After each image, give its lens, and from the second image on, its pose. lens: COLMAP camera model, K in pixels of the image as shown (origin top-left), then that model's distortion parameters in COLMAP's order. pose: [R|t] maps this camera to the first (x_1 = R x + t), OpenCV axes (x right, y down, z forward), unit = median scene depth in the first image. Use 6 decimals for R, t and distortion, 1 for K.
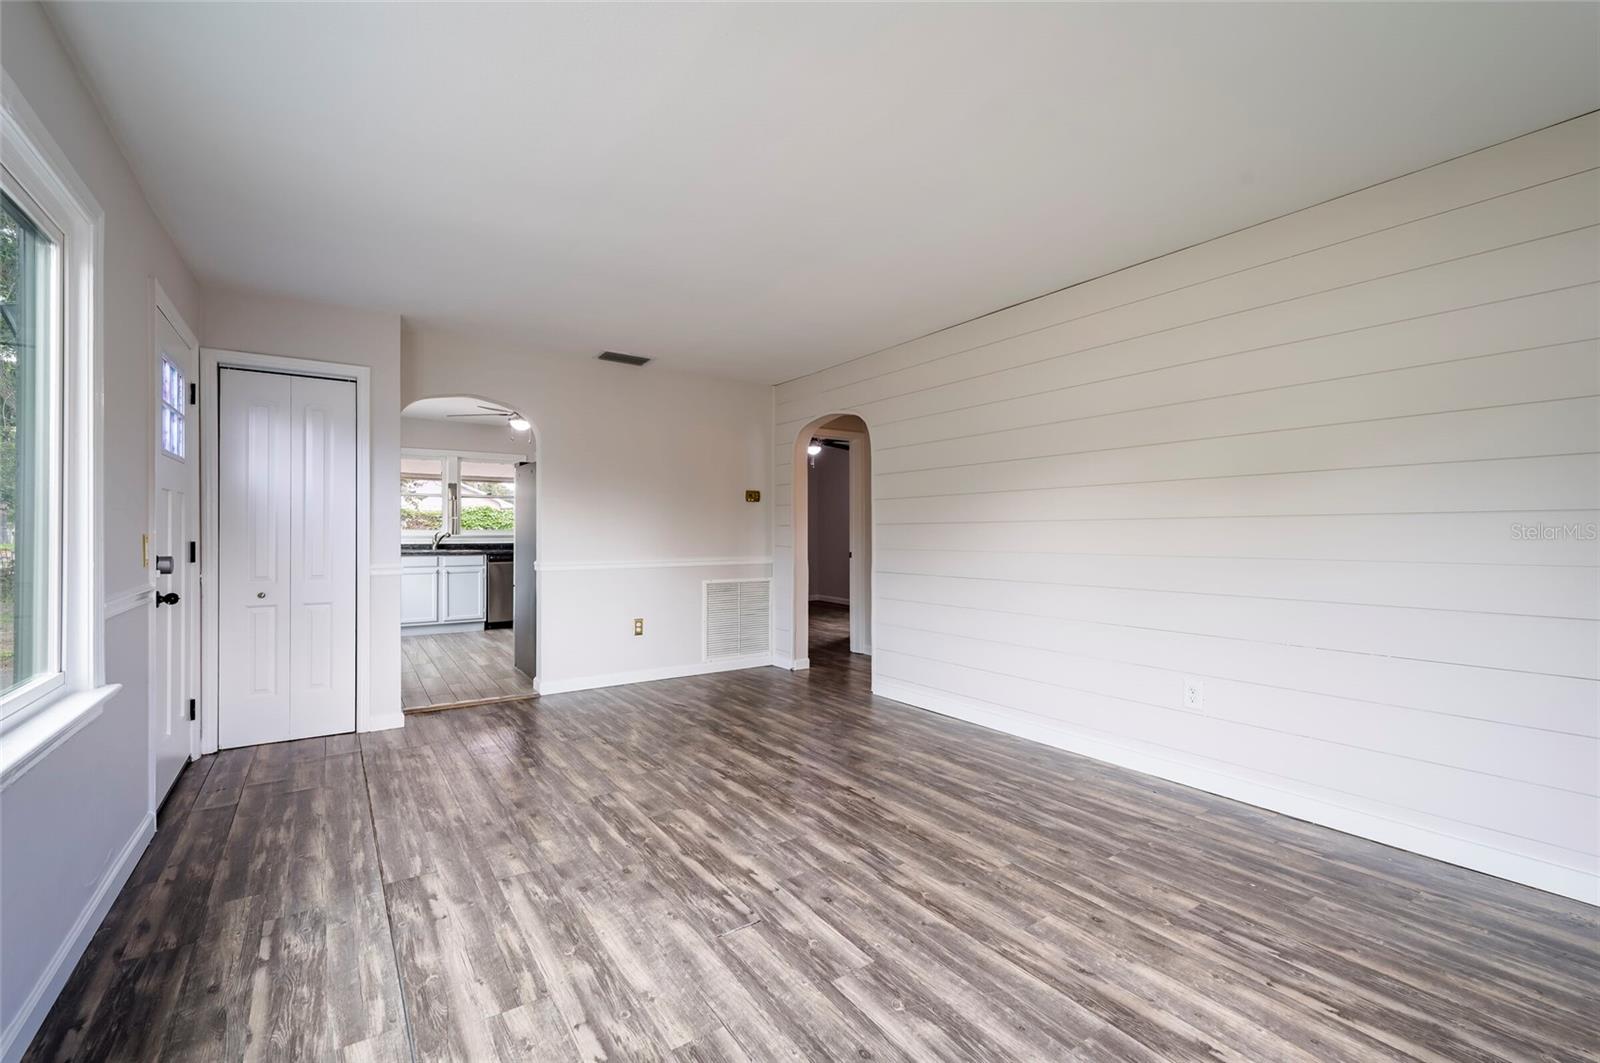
lens RADIAL K [[672.5, 0, 804.3], [0, 672.5, 532.8], [0, 0, 1]] dist [0.002042, -0.000442]
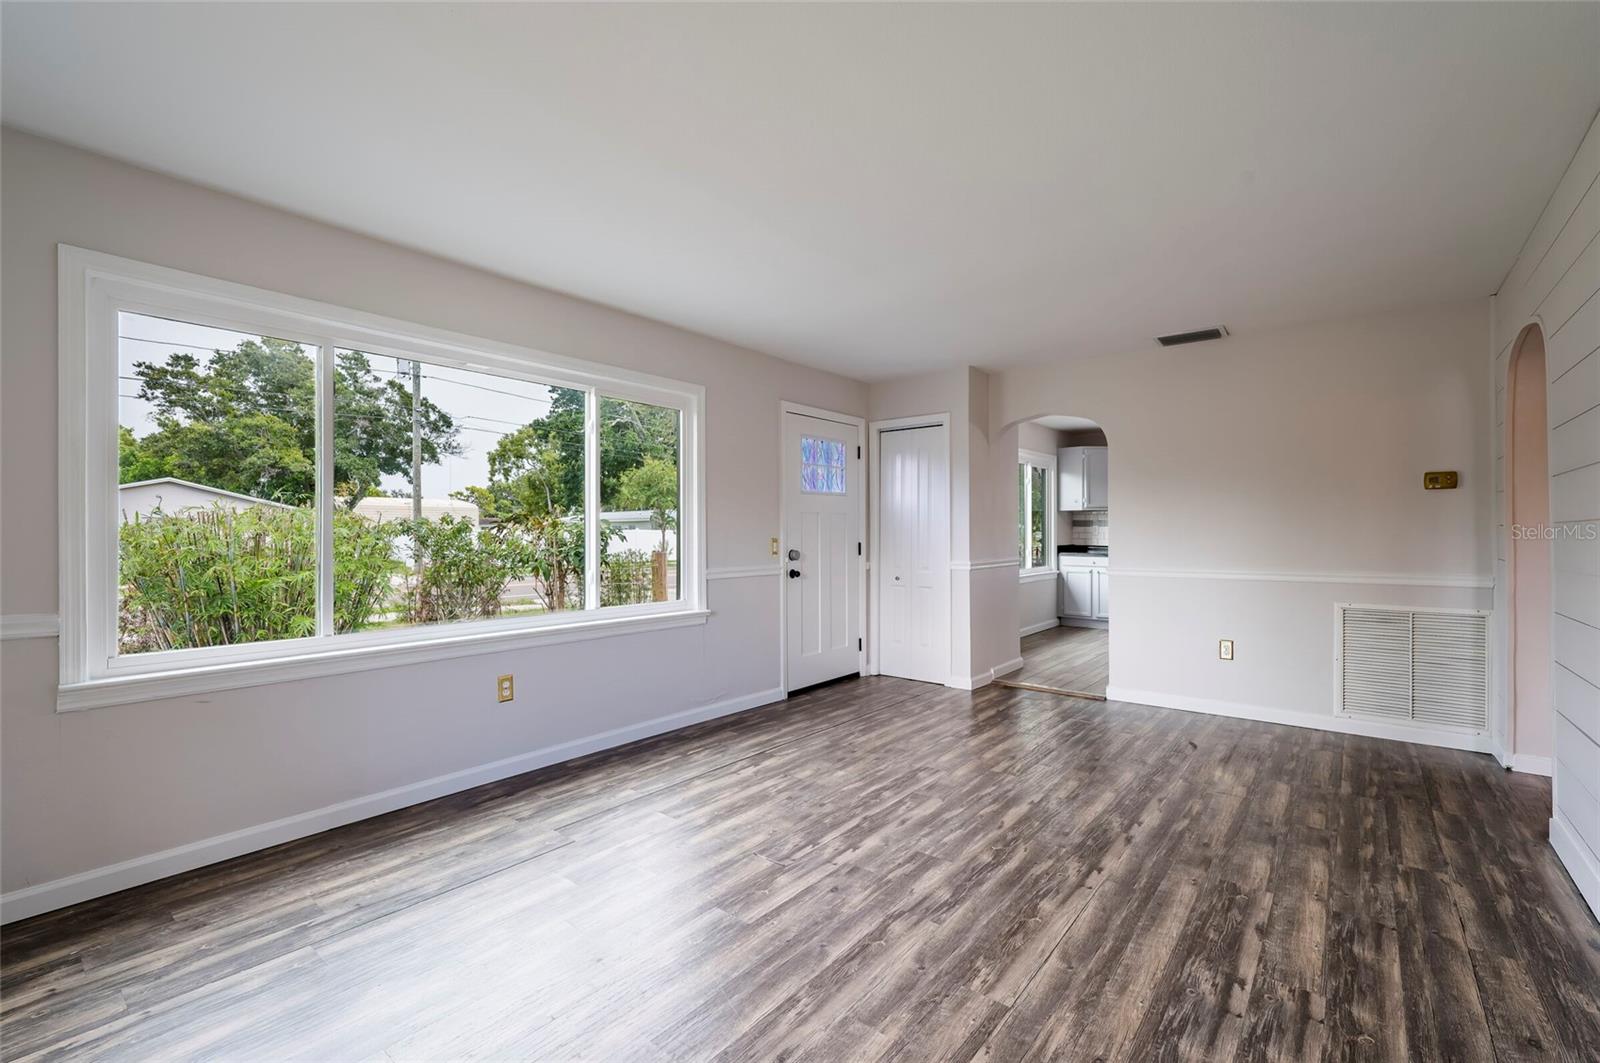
lens RADIAL K [[672.5, 0, 804.3], [0, 672.5, 532.8], [0, 0, 1]] dist [0.002042, -0.000442]
pose [[0.288423, -0.004822, -0.957491, 0.820566], [0.000589, 0.999988, -0.004859, -0.003589], [0.957503, 0.000838, 0.288422, 0.522819]]
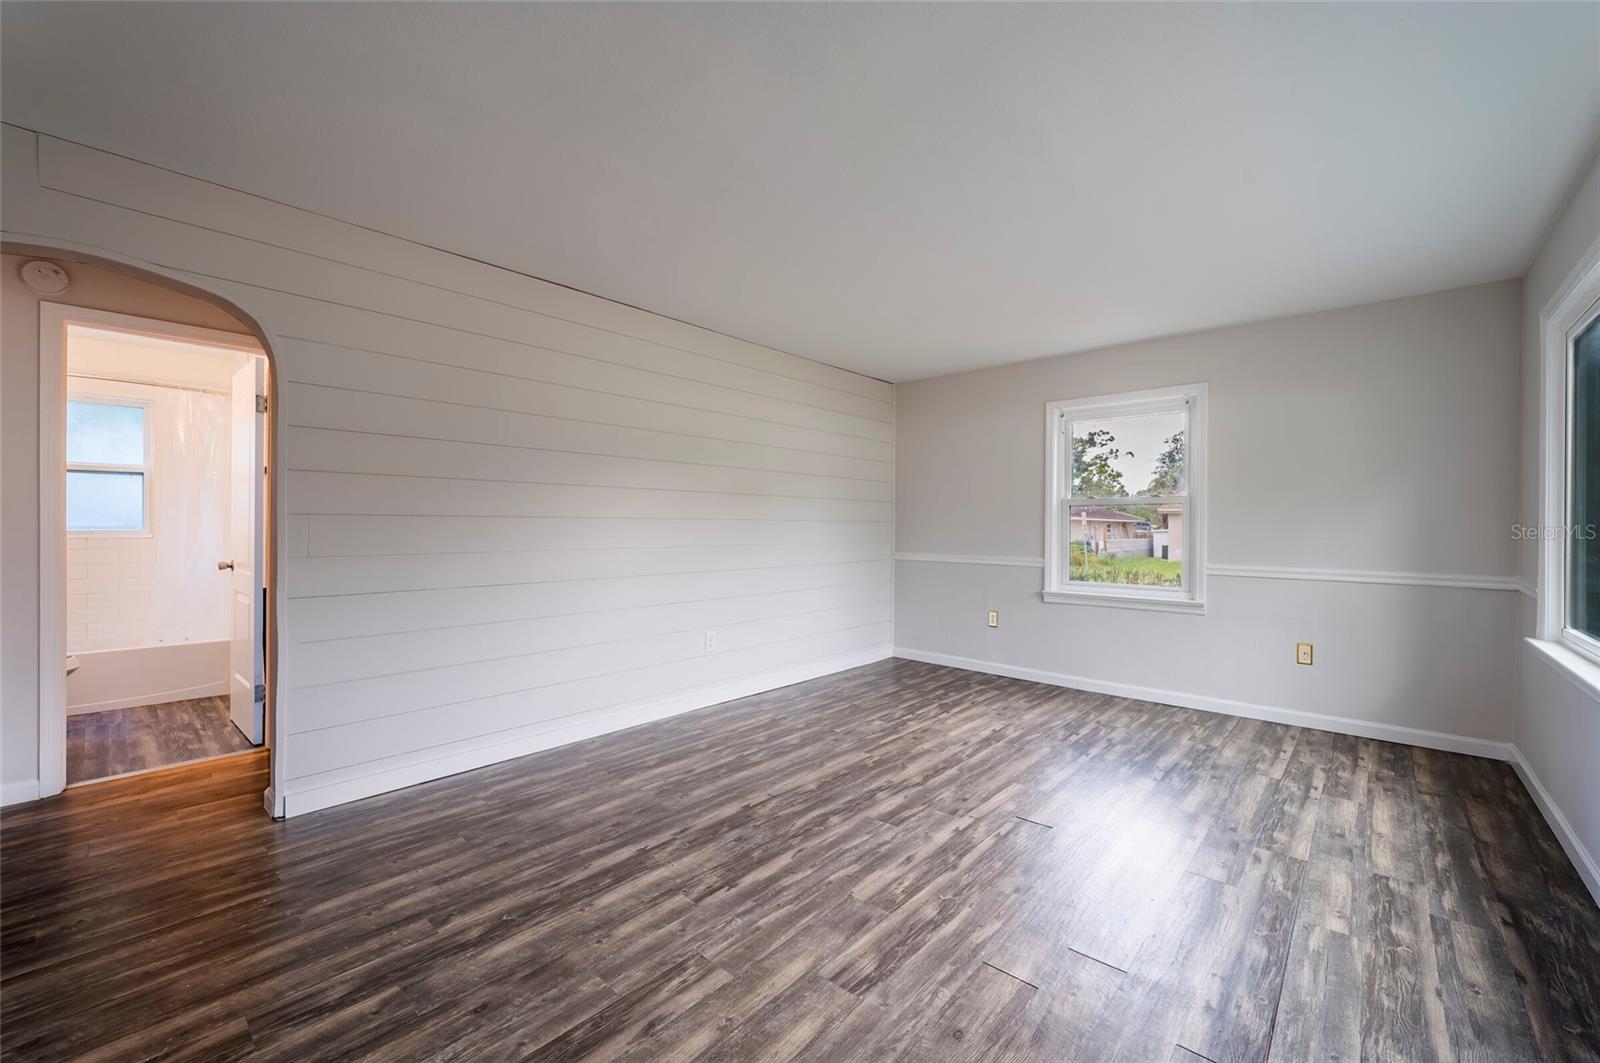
lens RADIAL K [[657.2, 0, 775.3], [0, 657.2, 531.8], [0, 0, 1]] dist [-0.003086, -0.000366]
pose [[-0.210273, -0.006887, 0.977618, -0.950174], [-0.002130, 0.999976, 0.006586, -0.006309], [-0.977640, -0.000697, -0.210283, 1.328066]]
